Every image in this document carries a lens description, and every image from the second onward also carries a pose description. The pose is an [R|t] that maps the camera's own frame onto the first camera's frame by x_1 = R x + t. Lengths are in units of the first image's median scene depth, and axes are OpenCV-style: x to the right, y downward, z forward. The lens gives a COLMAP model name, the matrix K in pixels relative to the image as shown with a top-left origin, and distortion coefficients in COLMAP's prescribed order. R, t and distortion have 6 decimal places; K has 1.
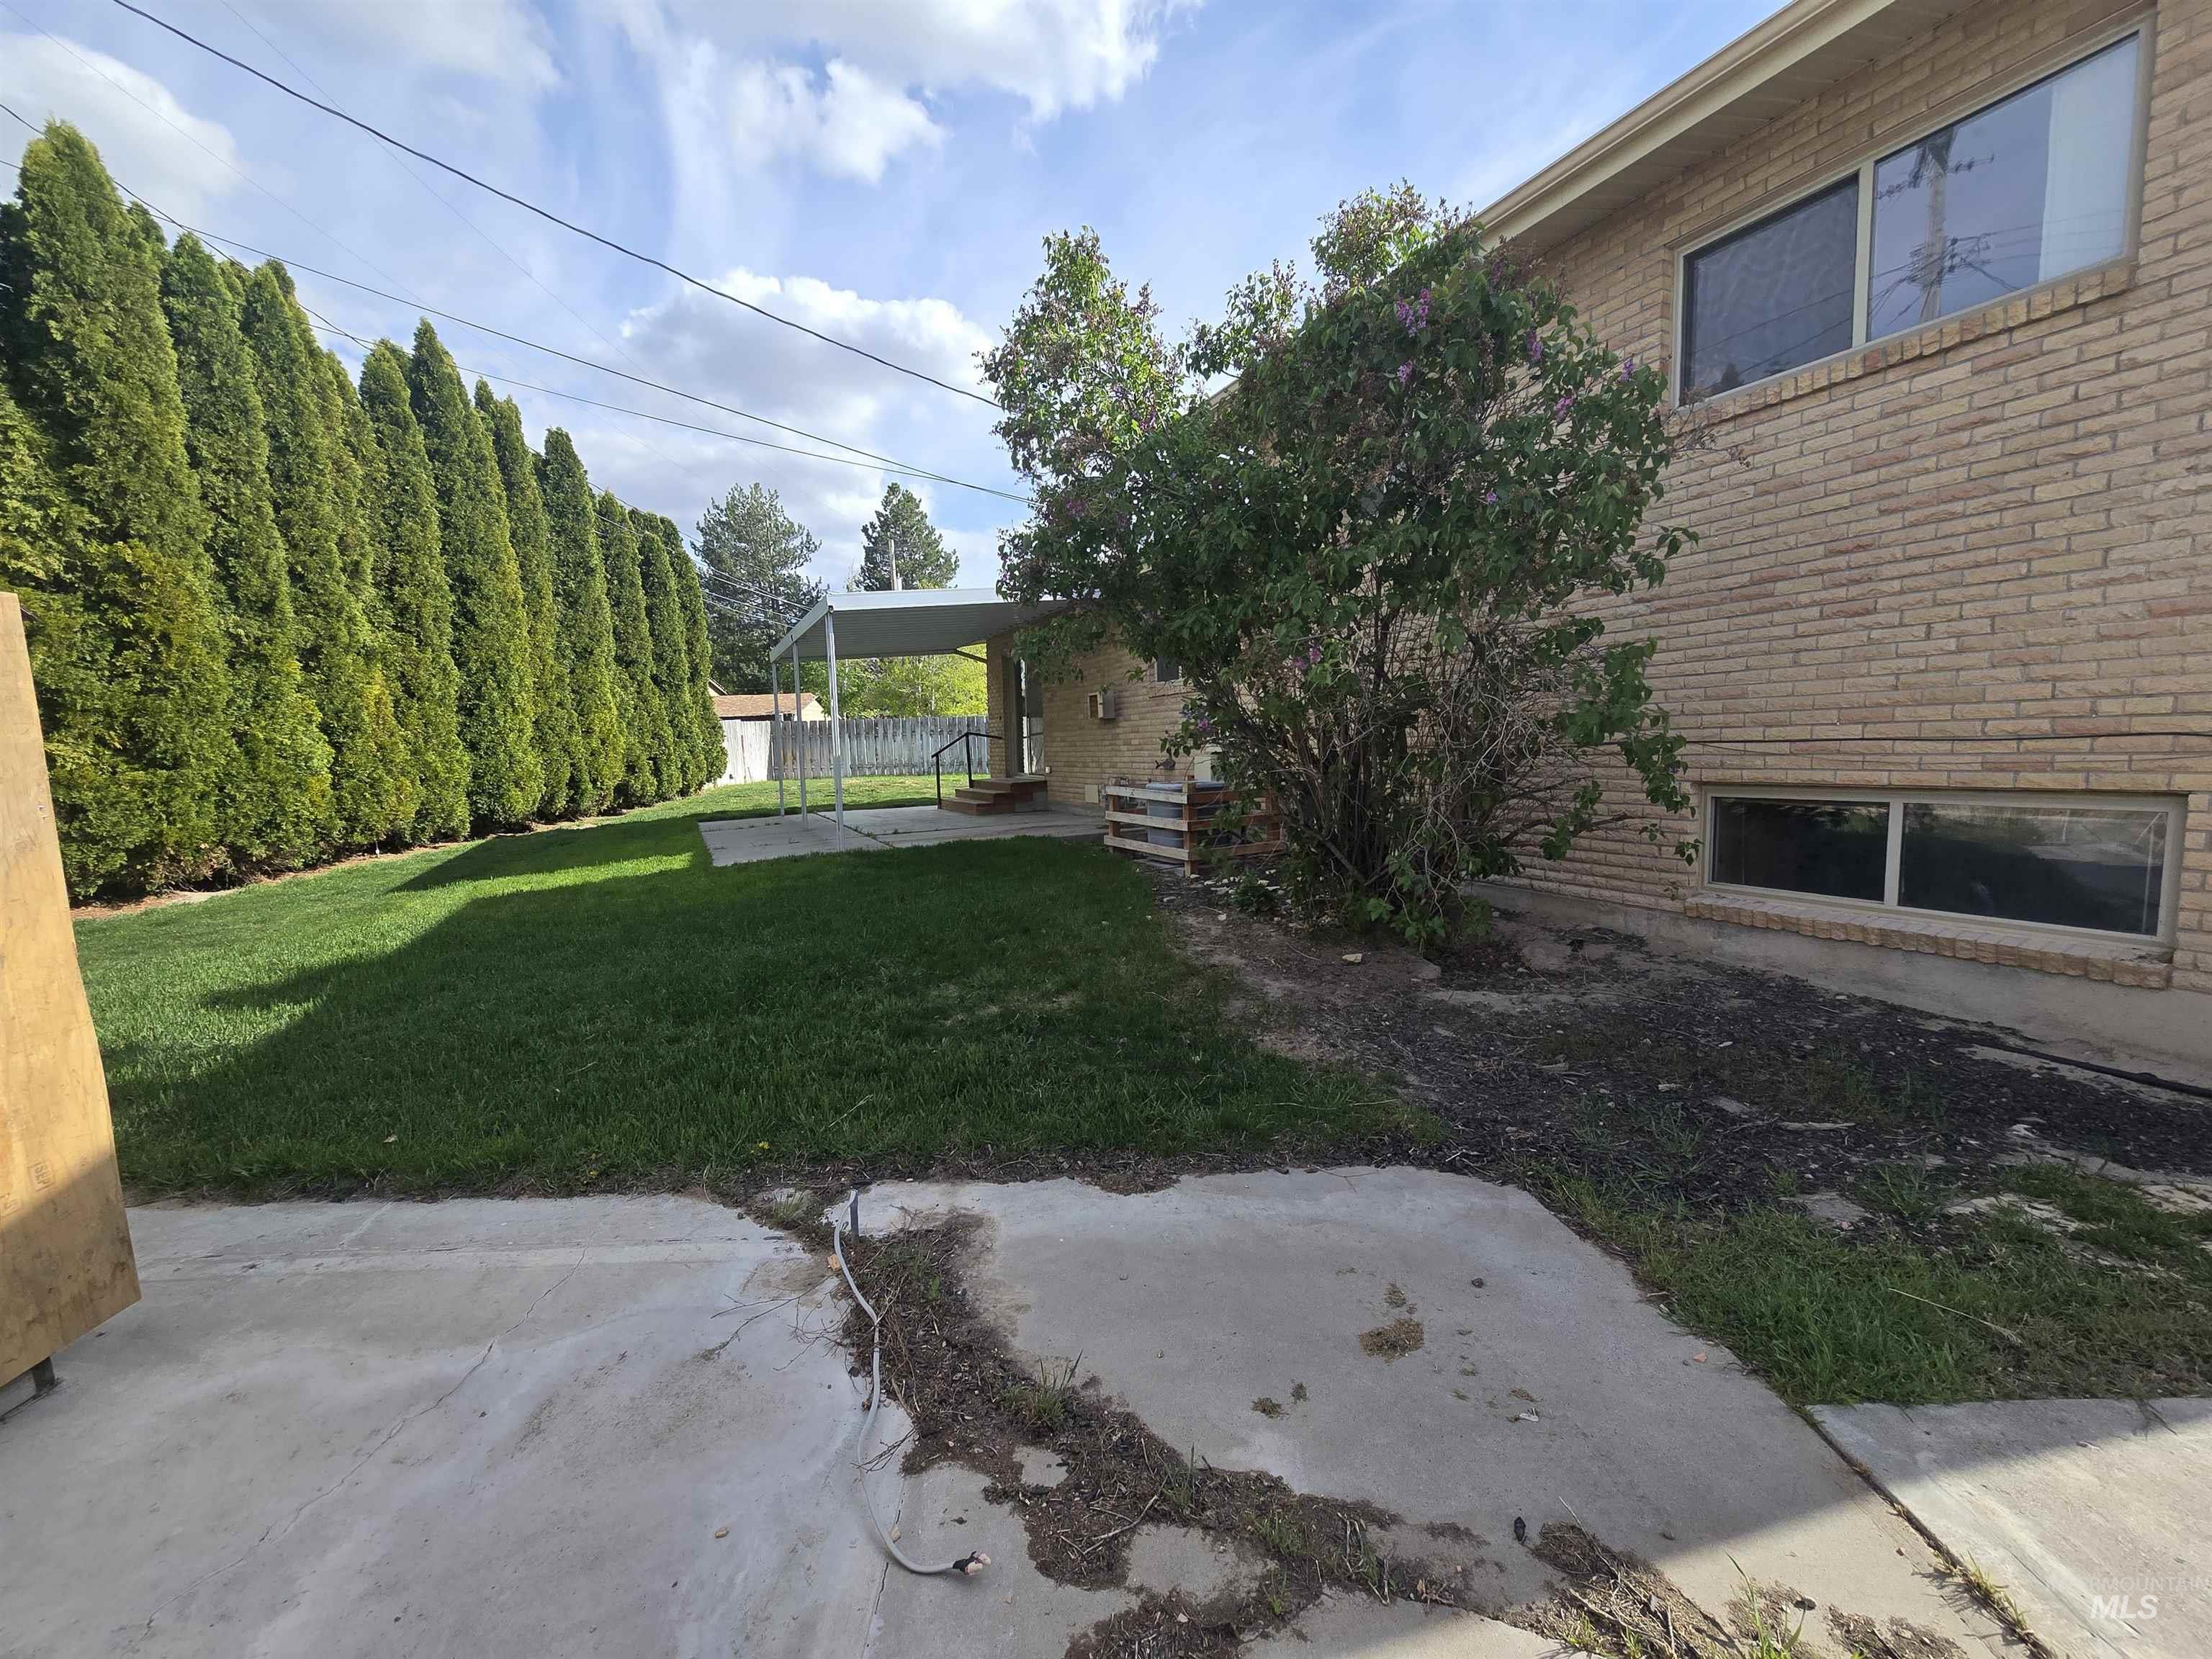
lens RADIAL K [[912.4, 0, 1097.4], [0, 912.4, 823.3], [0, 0, 1]] dist [-0.000108, 0.001301]
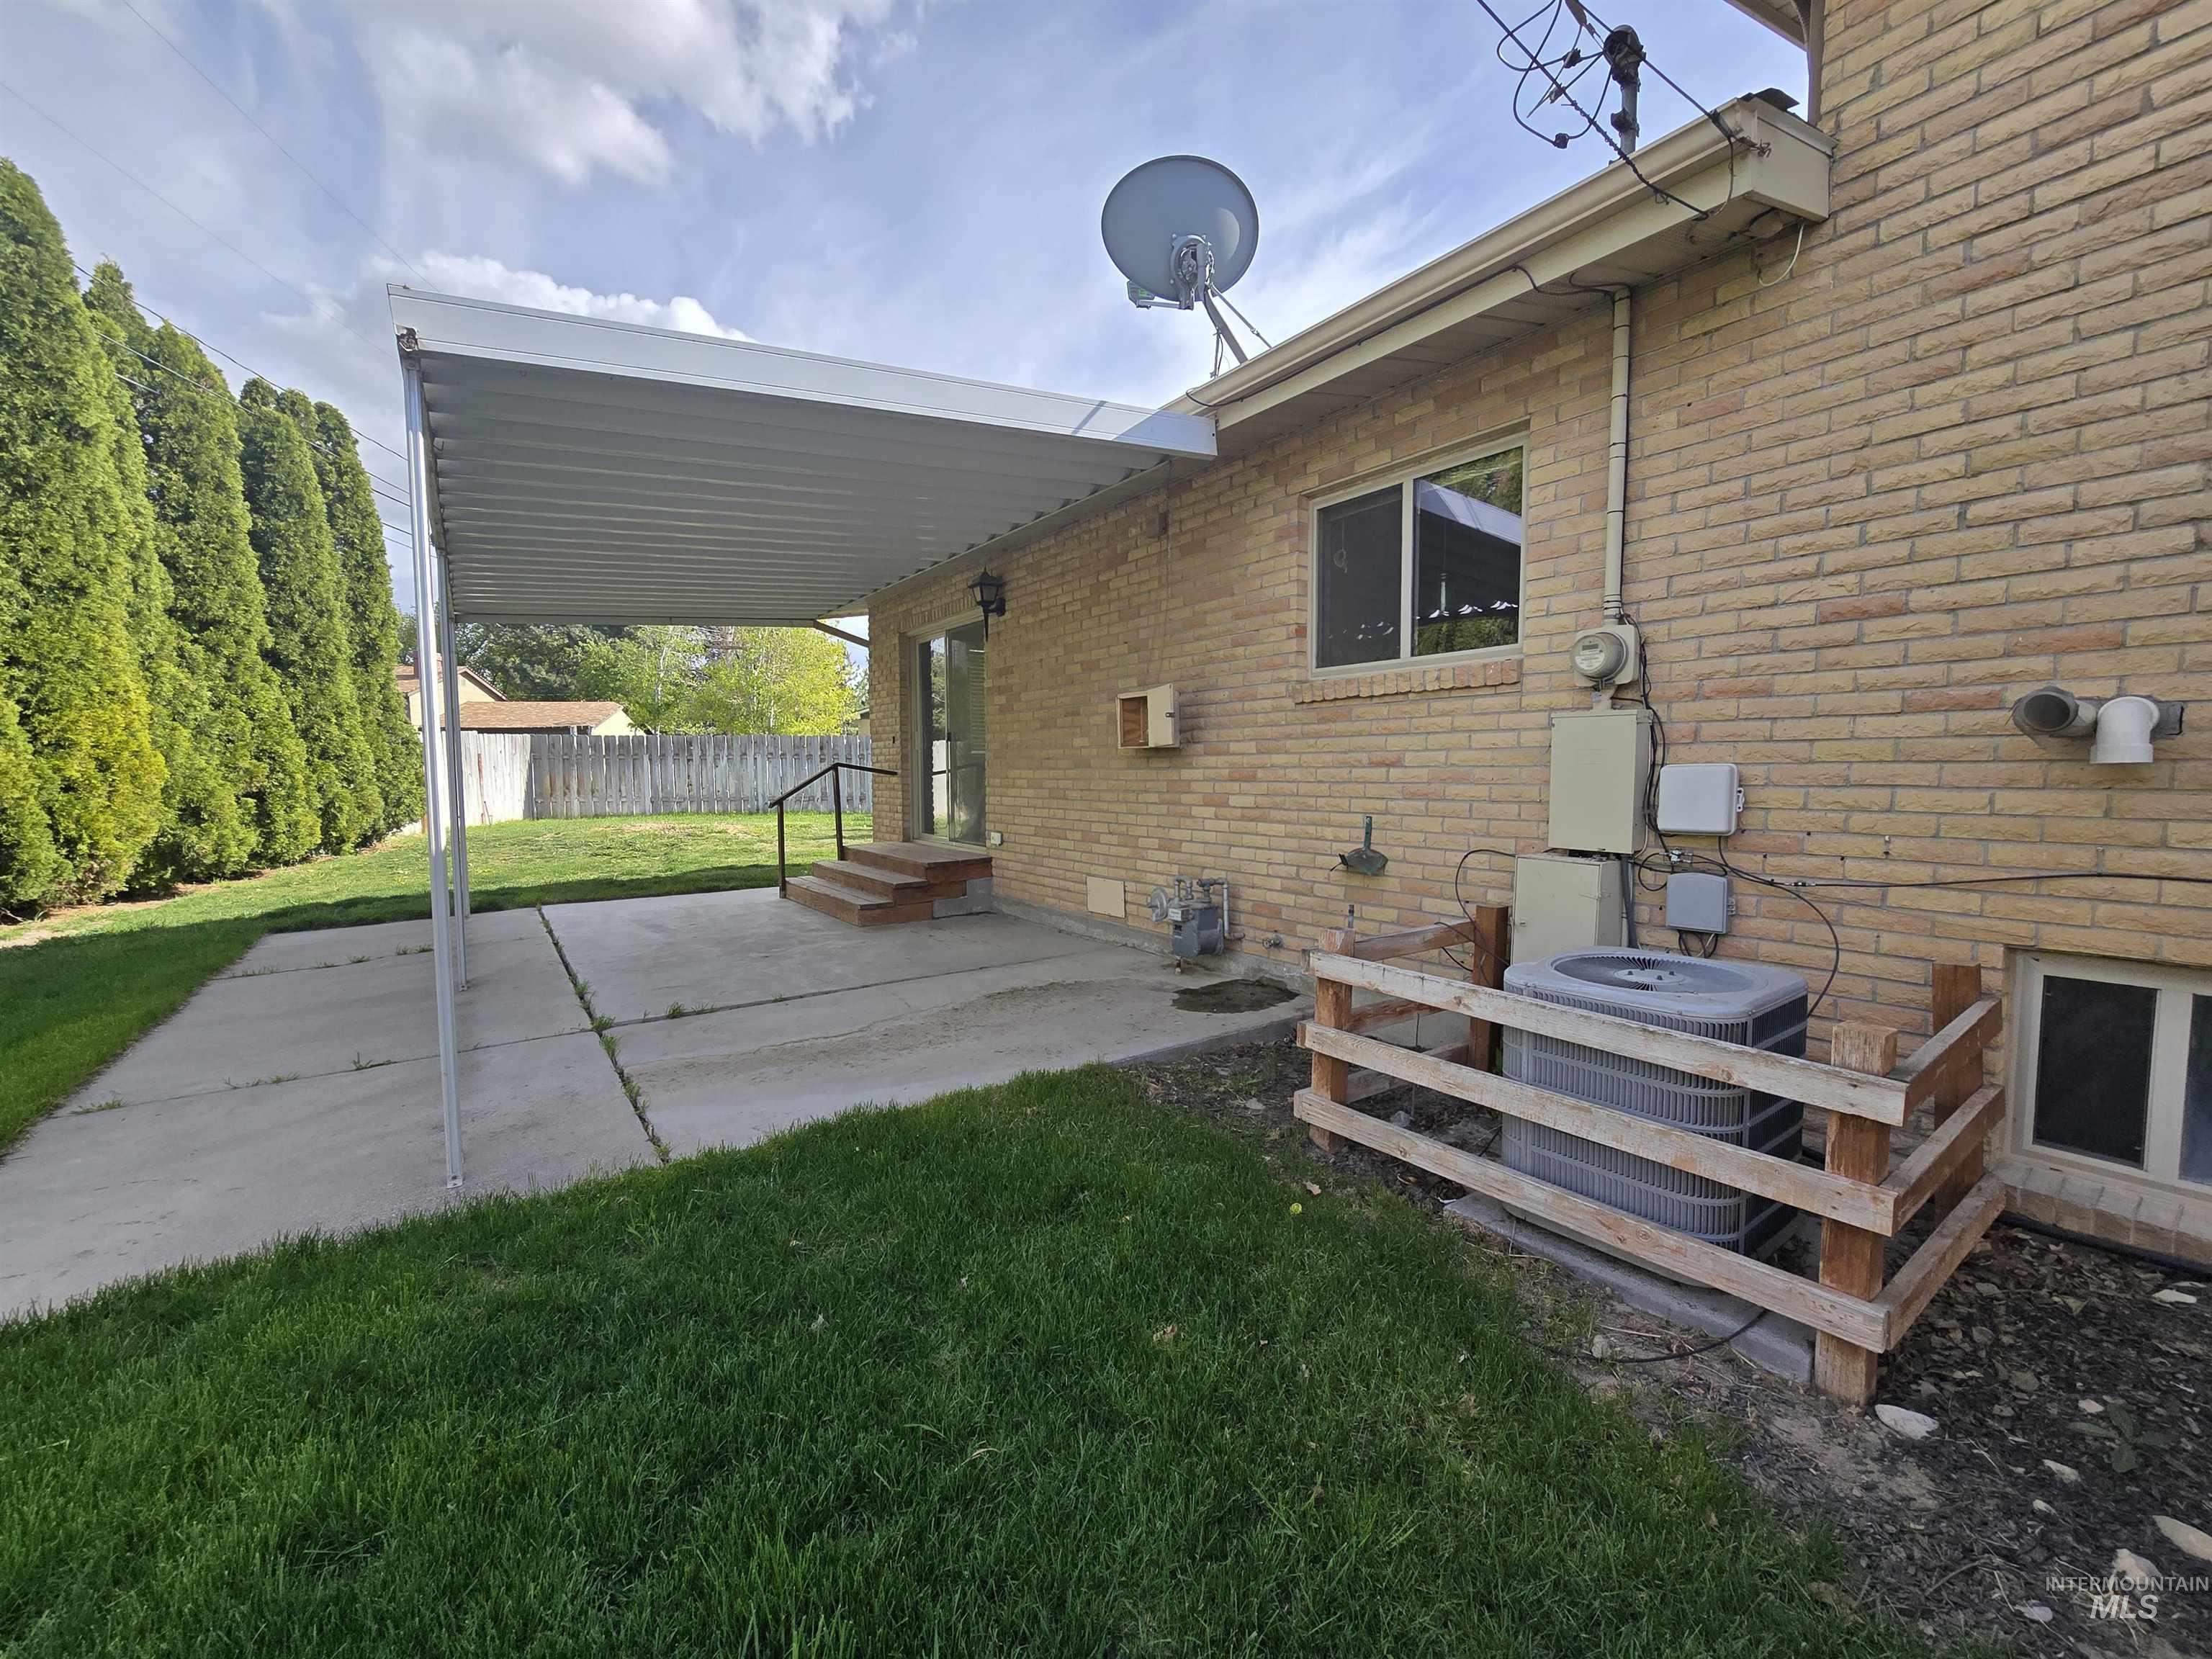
lens RADIAL K [[912.4, 0, 1102.2], [0, 912.4, 833.0], [0, 0, 1]] dist [-0.000108, 0.001301]
pose [[0.985292, 0.009197, 0.170629, -0.089028], [-0.006339, 0.999830, -0.017286, -0.055916], [-0.170759, 0.015950, 0.985184, 0.484130]]
